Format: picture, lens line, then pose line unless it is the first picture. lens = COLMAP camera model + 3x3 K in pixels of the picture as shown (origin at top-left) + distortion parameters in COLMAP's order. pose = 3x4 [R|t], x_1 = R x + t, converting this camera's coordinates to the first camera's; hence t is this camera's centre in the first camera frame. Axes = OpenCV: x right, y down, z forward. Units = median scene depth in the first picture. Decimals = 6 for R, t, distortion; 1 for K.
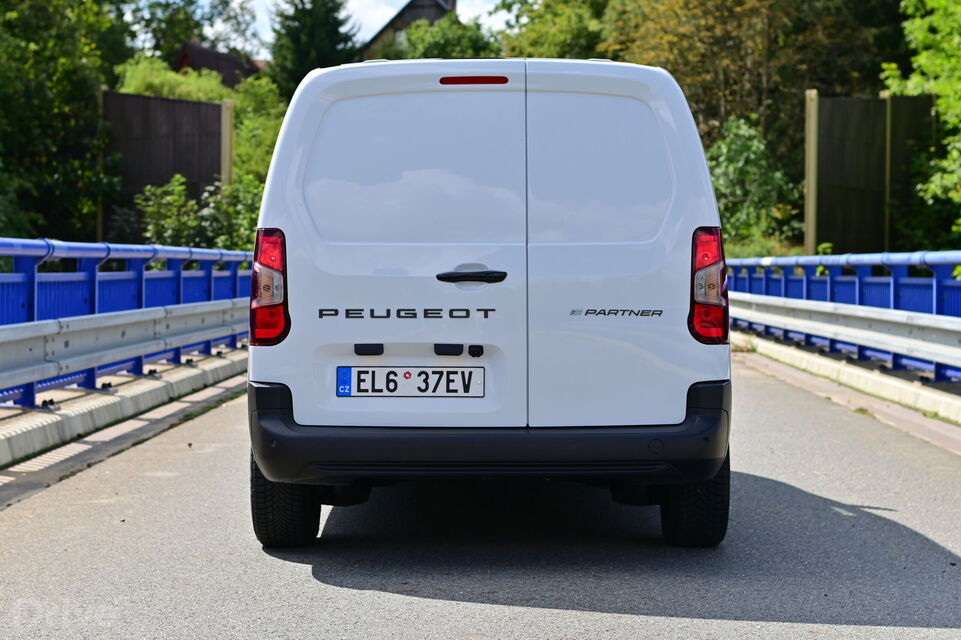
lens RADIAL K [[2135.8, 0, 483.4], [0, 2135.8, 320.8], [0, 0, 1]] dist [-0.017952, 0.000000]
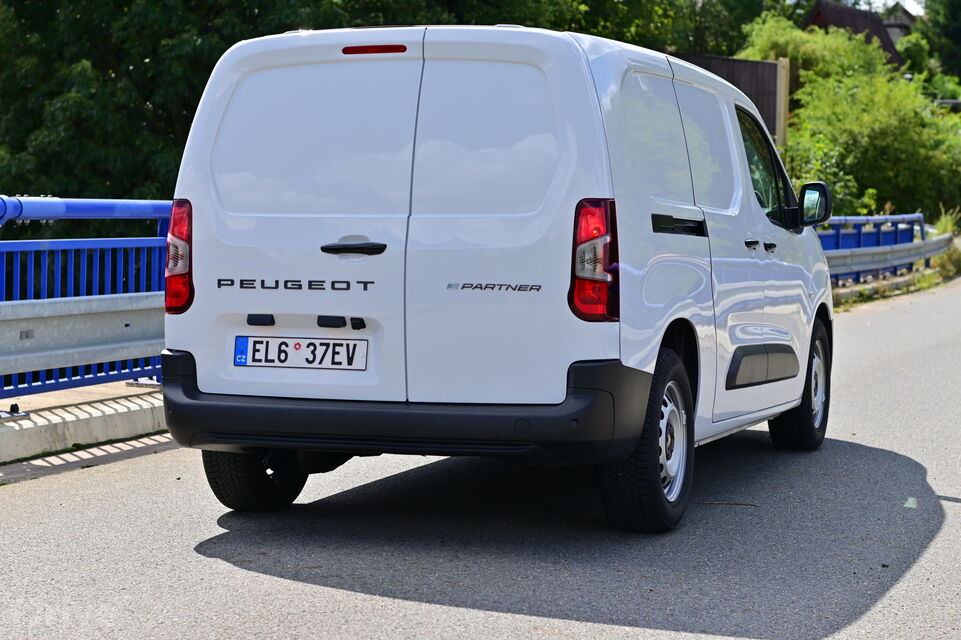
lens RADIAL K [[2135.8, 0, 481.0], [0, 2135.8, 318.2], [0, 0, 1]] dist [-0.017952, 0.000000]
pose [[0.948982, 0.019895, -0.314701, 0.360695], [-0.014072, 0.999685, 0.020763, -0.009685], [0.315015, -0.015276, 0.948964, 0.077529]]
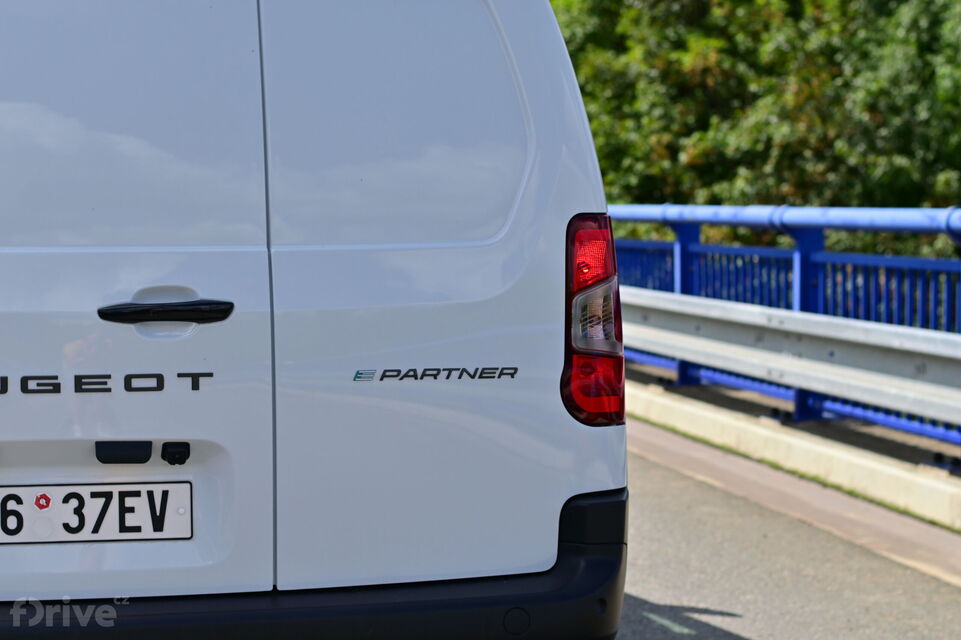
lens RADIAL K [[2135.8, 0, 475.3], [0, 2135.8, 328.2], [0, 0, 1]] dist [-0.017952, 0.000000]
pose [[0.971074, -0.016688, 0.238197, -0.056275], [0.005738, 0.998898, 0.046591, -0.040218], [-0.238712, -0.043876, 0.970099, 0.472644]]
